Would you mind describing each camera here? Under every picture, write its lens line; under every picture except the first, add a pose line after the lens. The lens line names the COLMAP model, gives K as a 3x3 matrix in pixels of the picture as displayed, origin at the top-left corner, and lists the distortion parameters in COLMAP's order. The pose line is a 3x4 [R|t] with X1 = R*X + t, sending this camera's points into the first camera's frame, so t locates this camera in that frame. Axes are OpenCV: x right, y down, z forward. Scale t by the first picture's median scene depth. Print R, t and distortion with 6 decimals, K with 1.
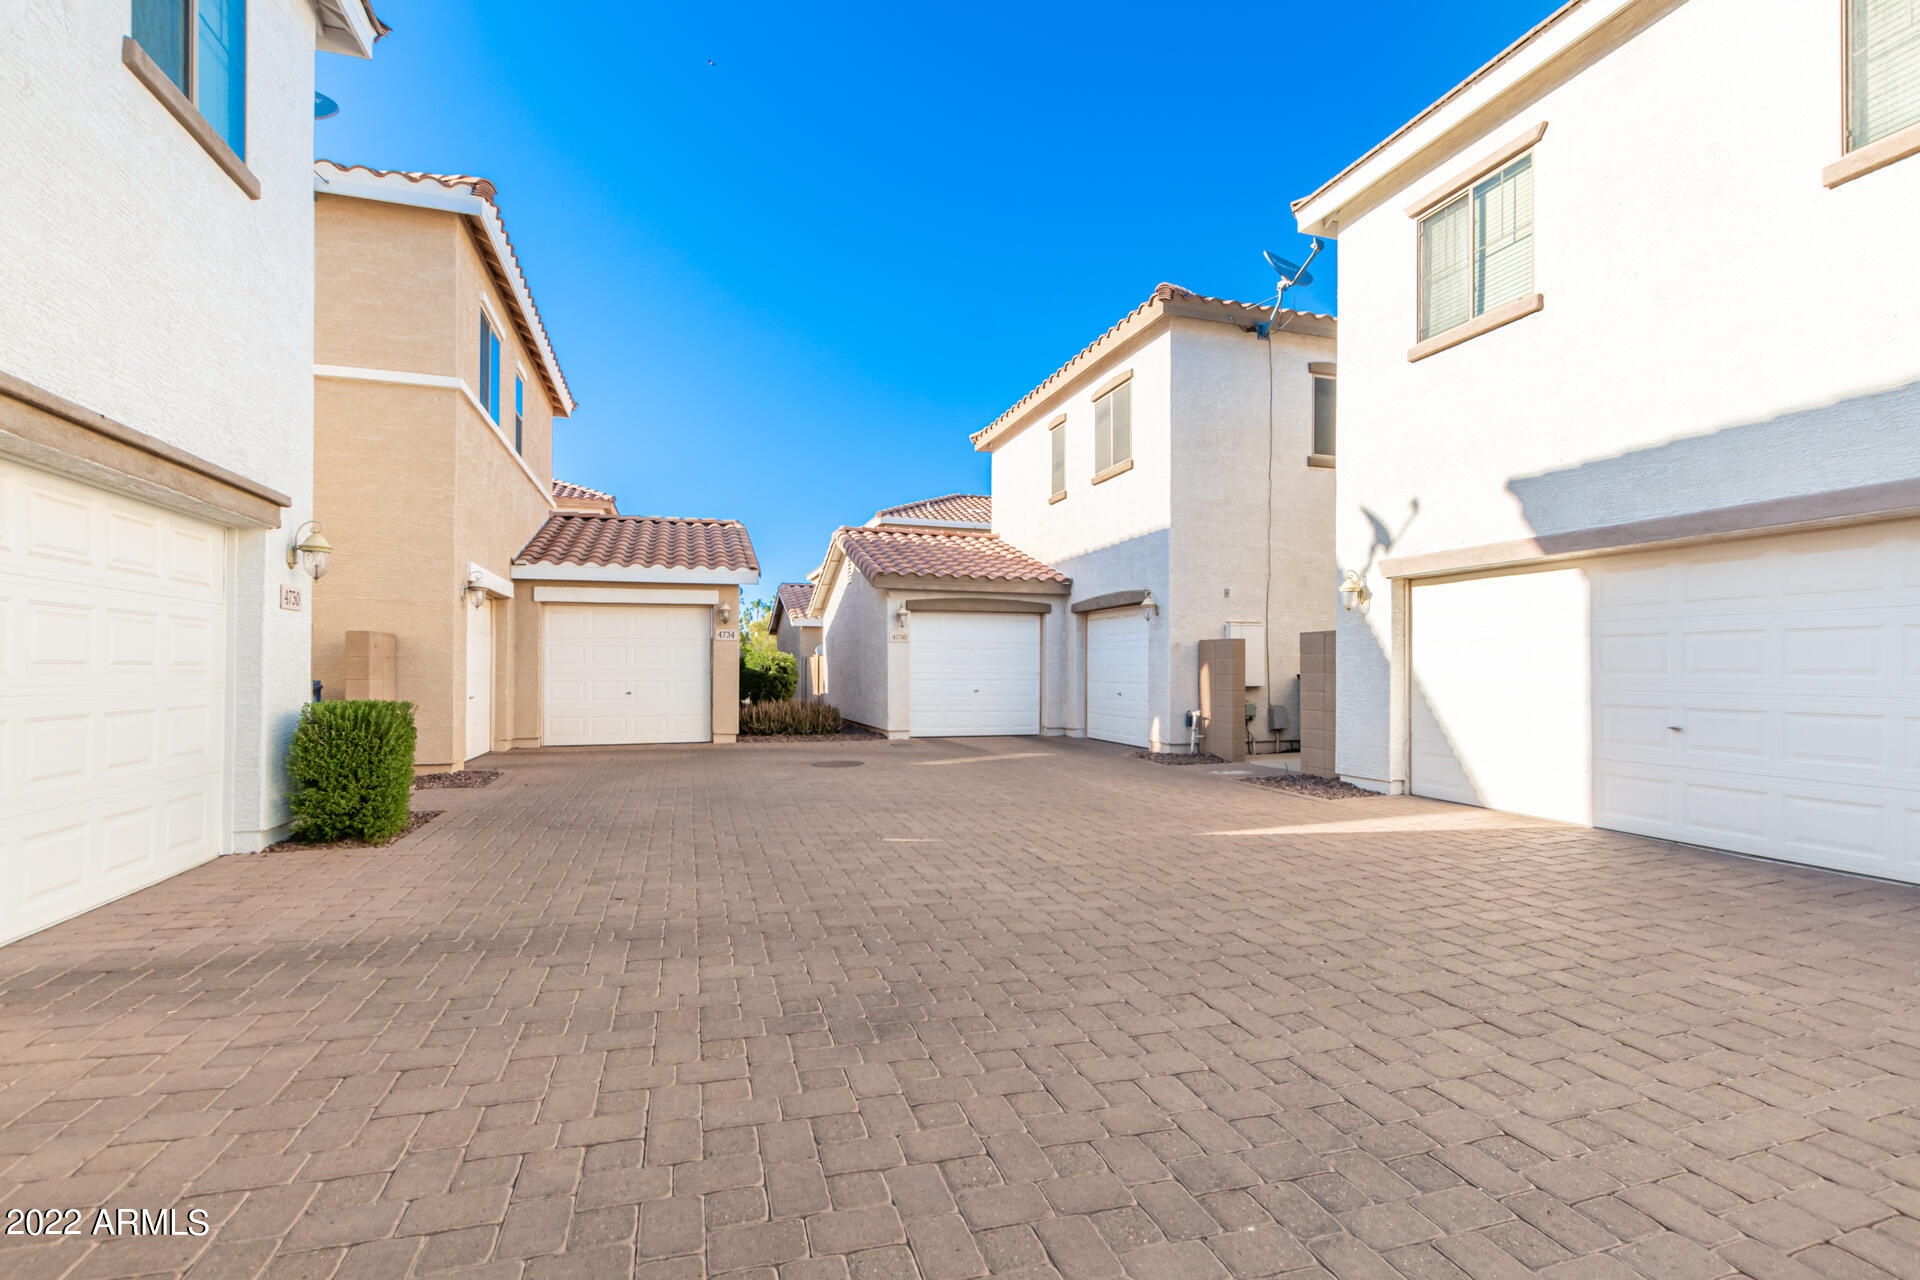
lens RADIAL K [[878.8, 0, 971.3], [0, 878.8, 659.4], [0, 0, 1]] dist [0.011258, -0.004152]
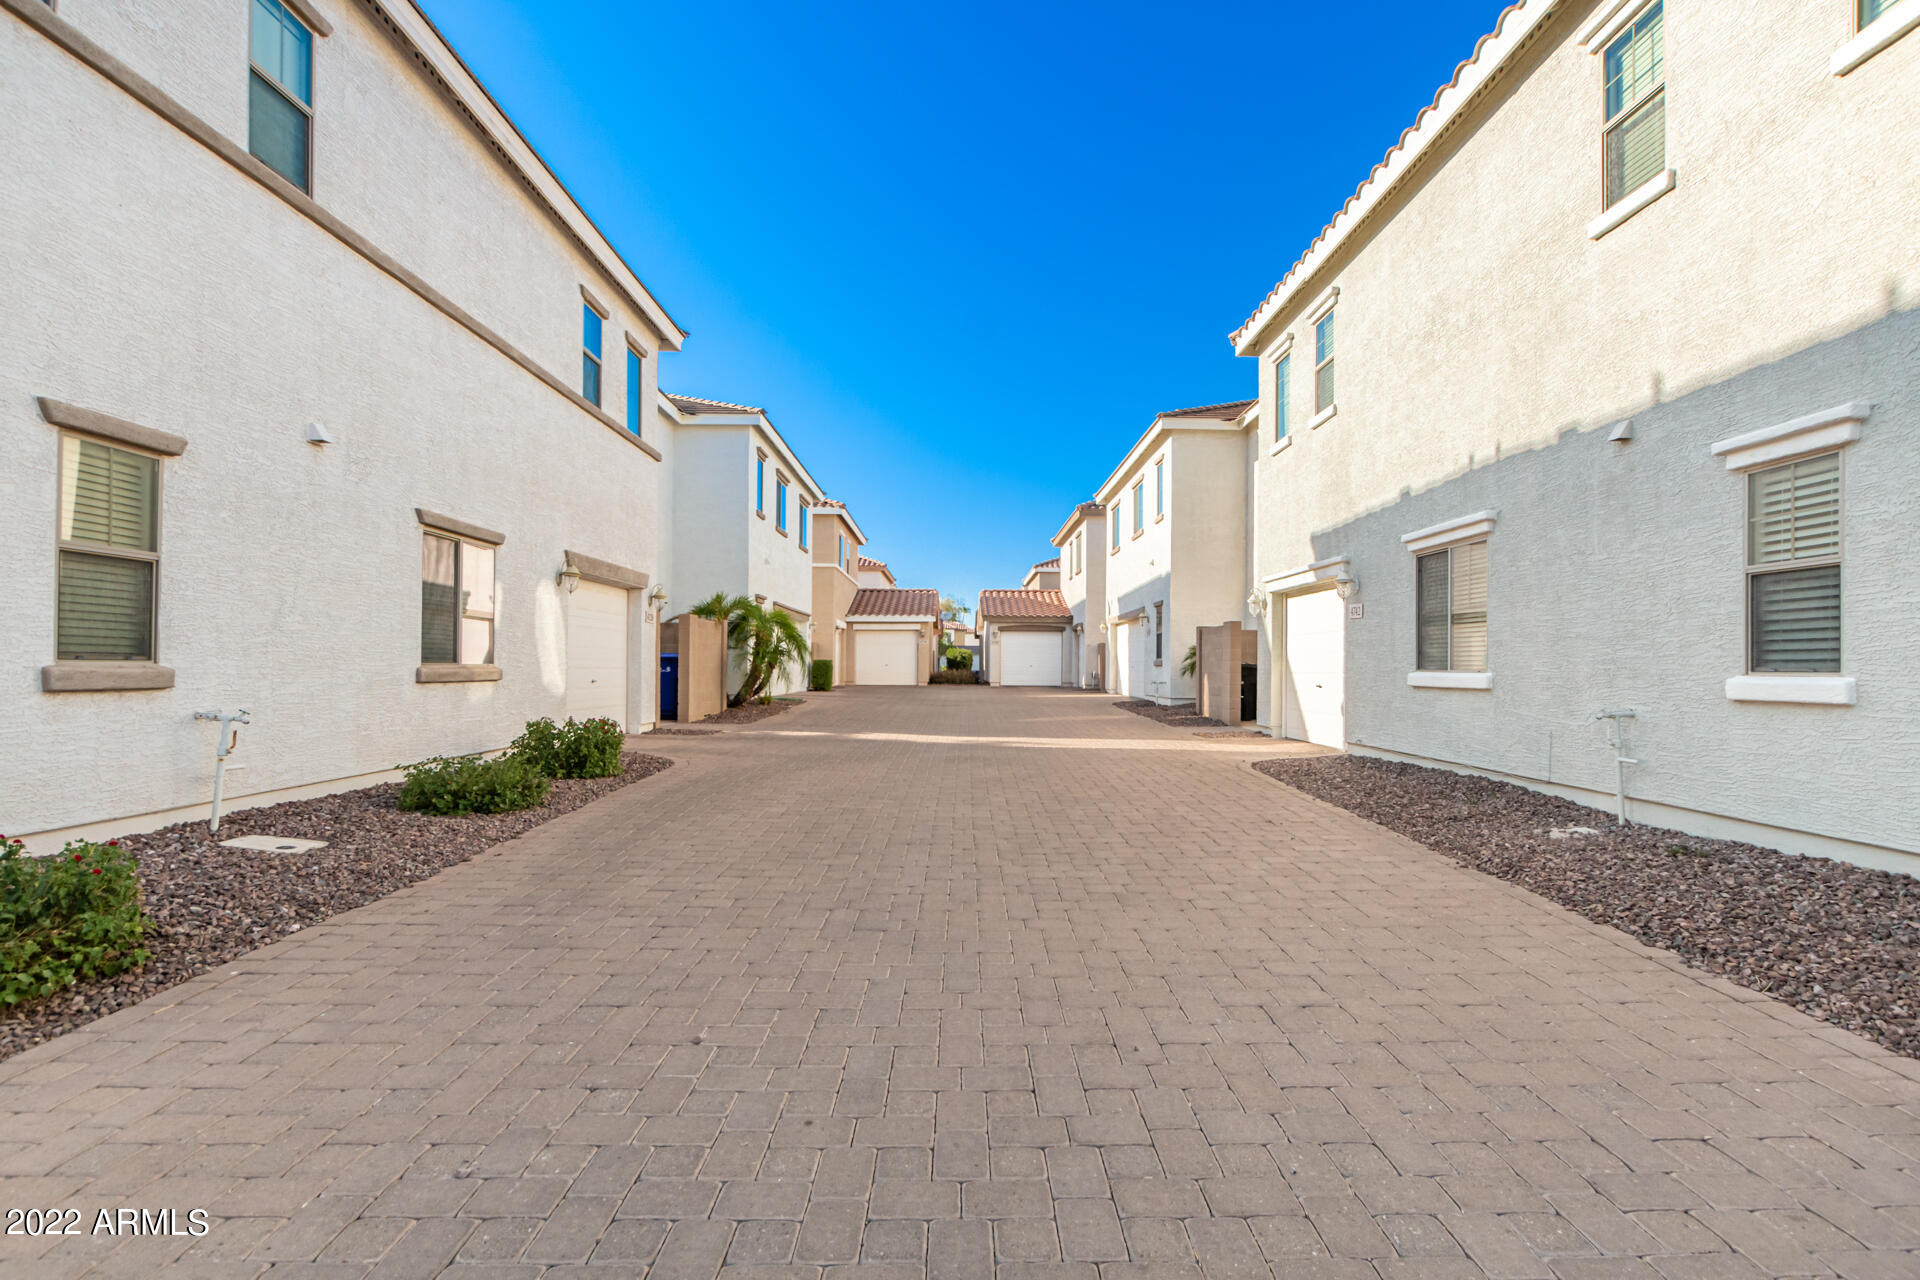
lens RADIAL K [[878.8, 0, 969.3], [0, 878.8, 636.6], [0, 0, 1]] dist [0.011258, -0.004152]
pose [[0.953089, 0.001285, -0.302689, 0.659847], [0.000374, 0.999985, 0.005424, -0.062607], [0.302691, -0.005282, 0.953074, -1.463235]]
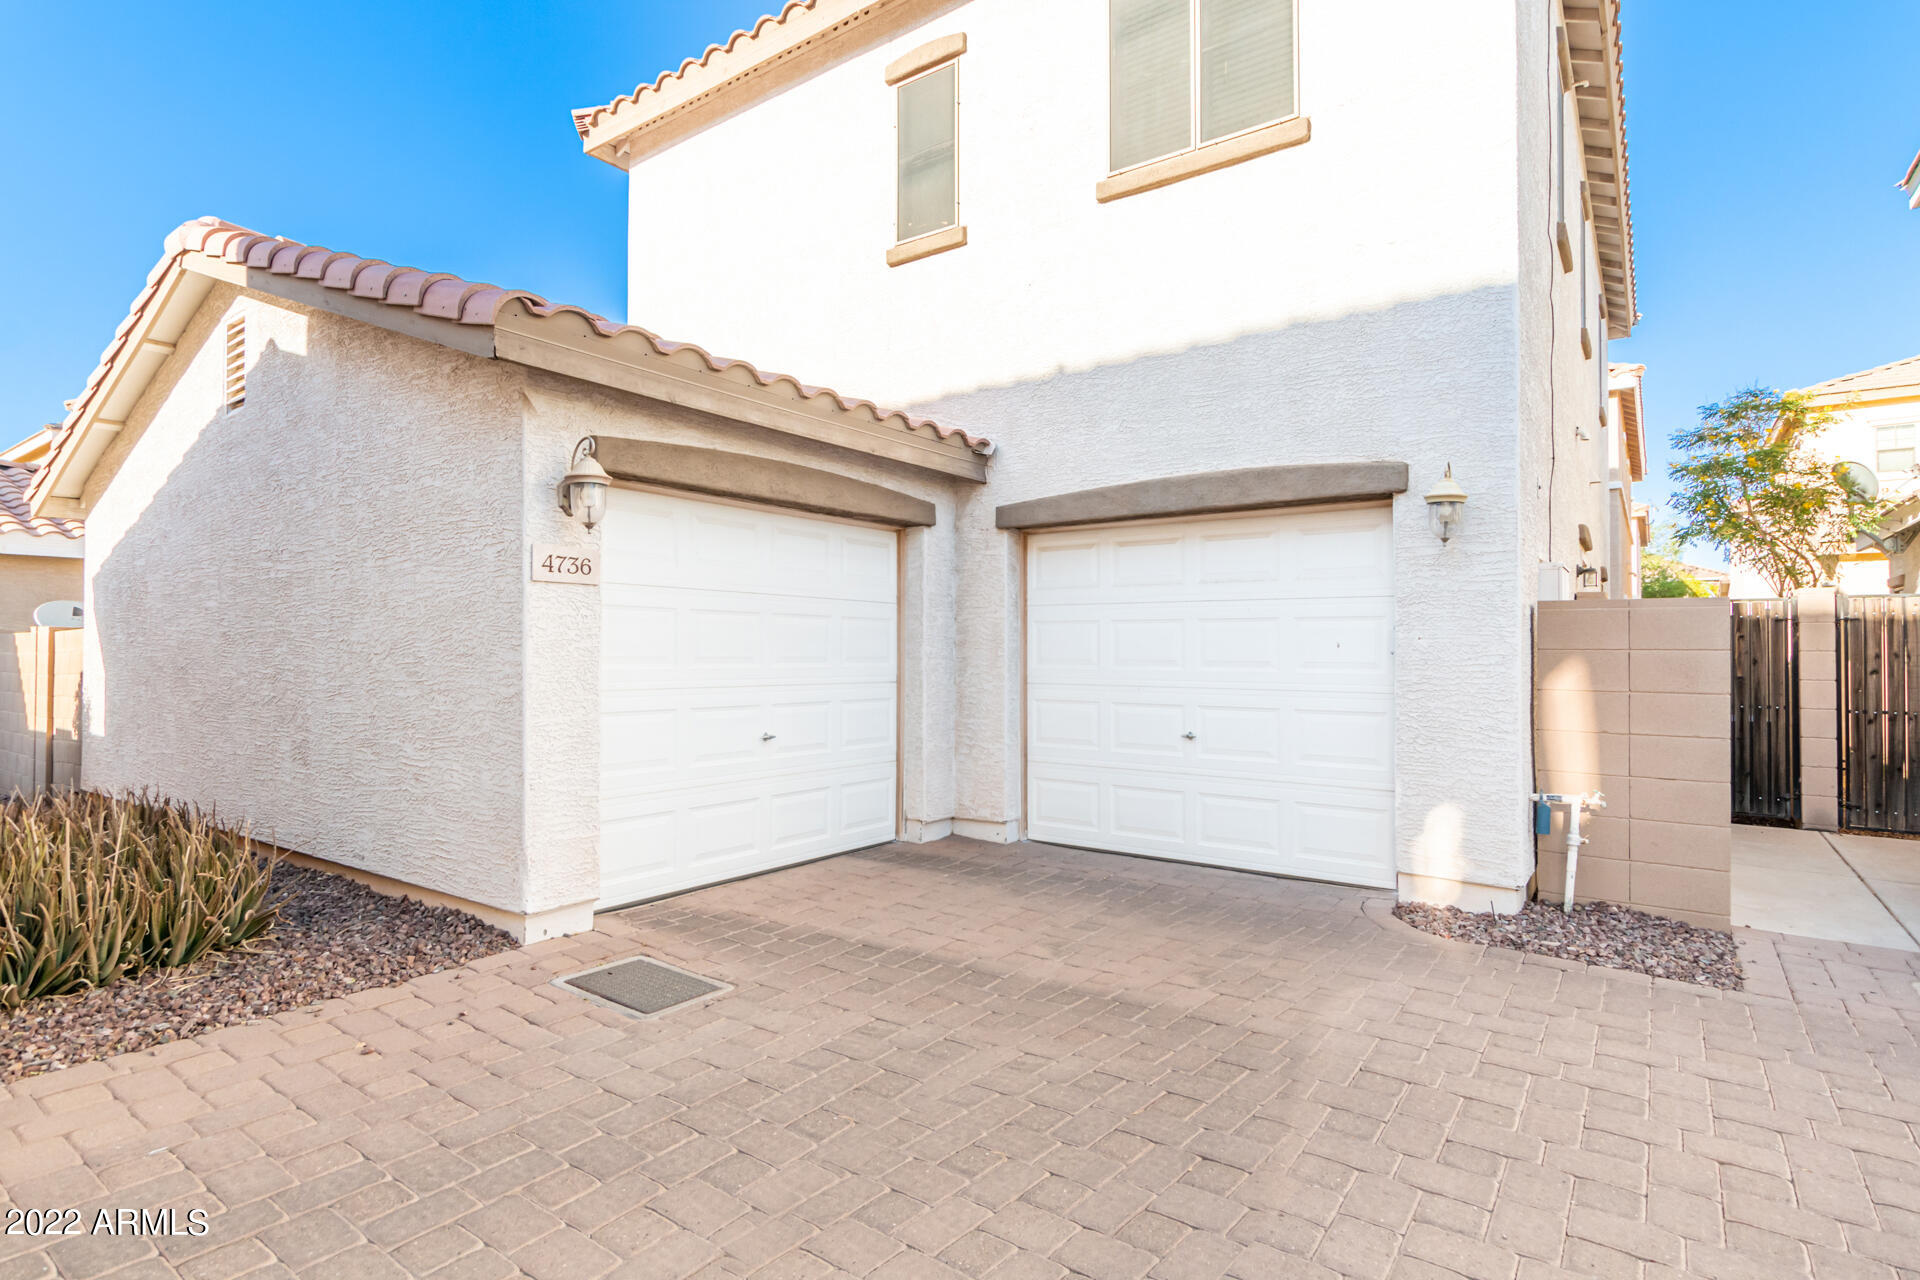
lens RADIAL K [[963.7, 0, 959.1], [0, 963.7, 633.0], [0, 0, 1]] dist [0.000977, 0.000592]
pose [[0.810308, 0.010219, 0.585914, -0.187322], [-0.006107, 0.999941, -0.008995, -0.002298], [-0.585972, 0.003710, 0.810323, 0.808695]]
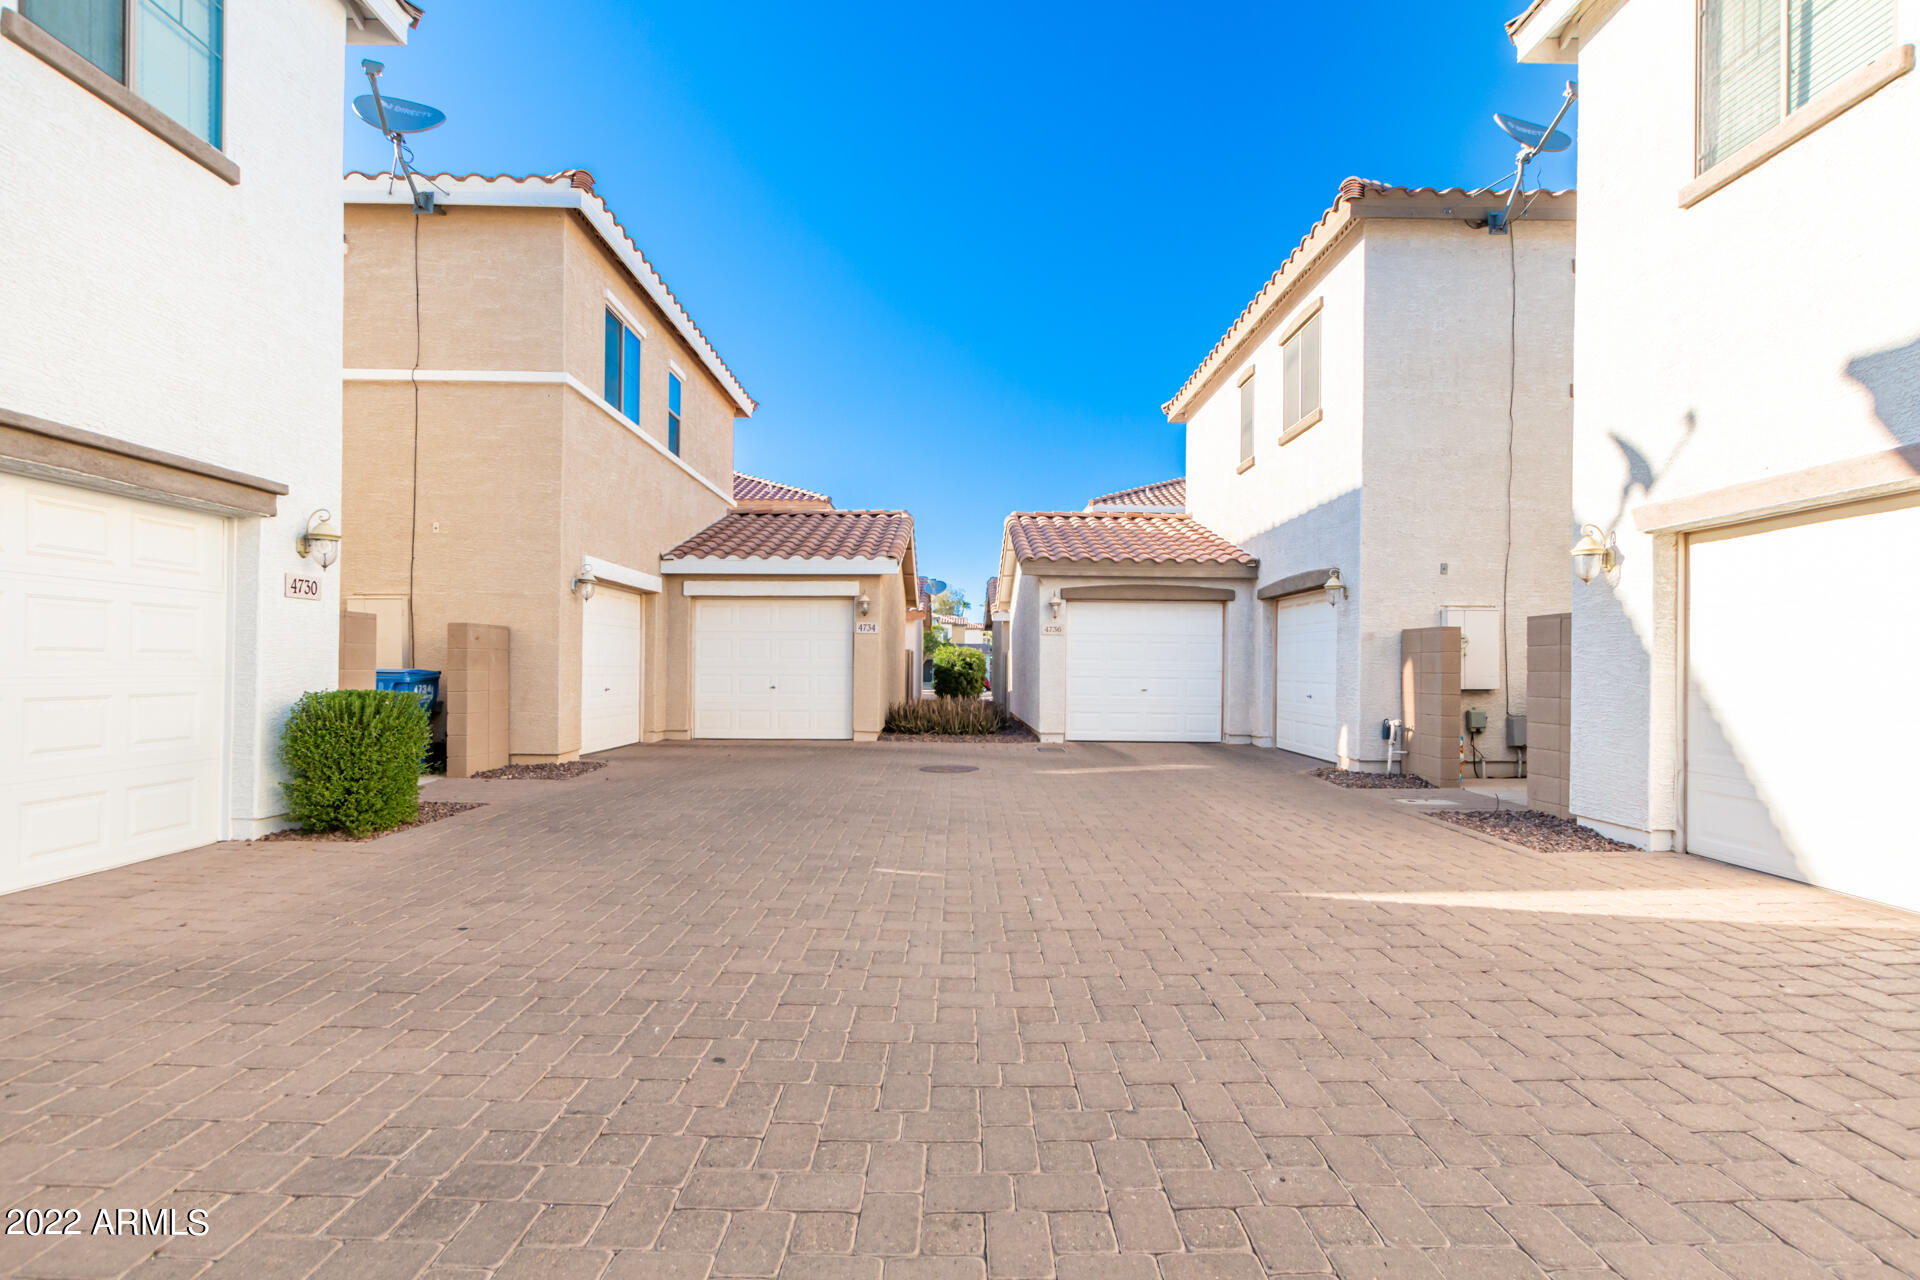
lens RADIAL K [[878.8, 0, 969.3], [0, 878.8, 659.4], [0, 0, 1]] dist [0.011258, -0.004152]
pose [[0.954074, 0.003494, -0.299551, 0.126317], [-0.002839, 0.999993, 0.002625, 0.003962], [0.299558, -0.001654, 0.954077, 0.135403]]
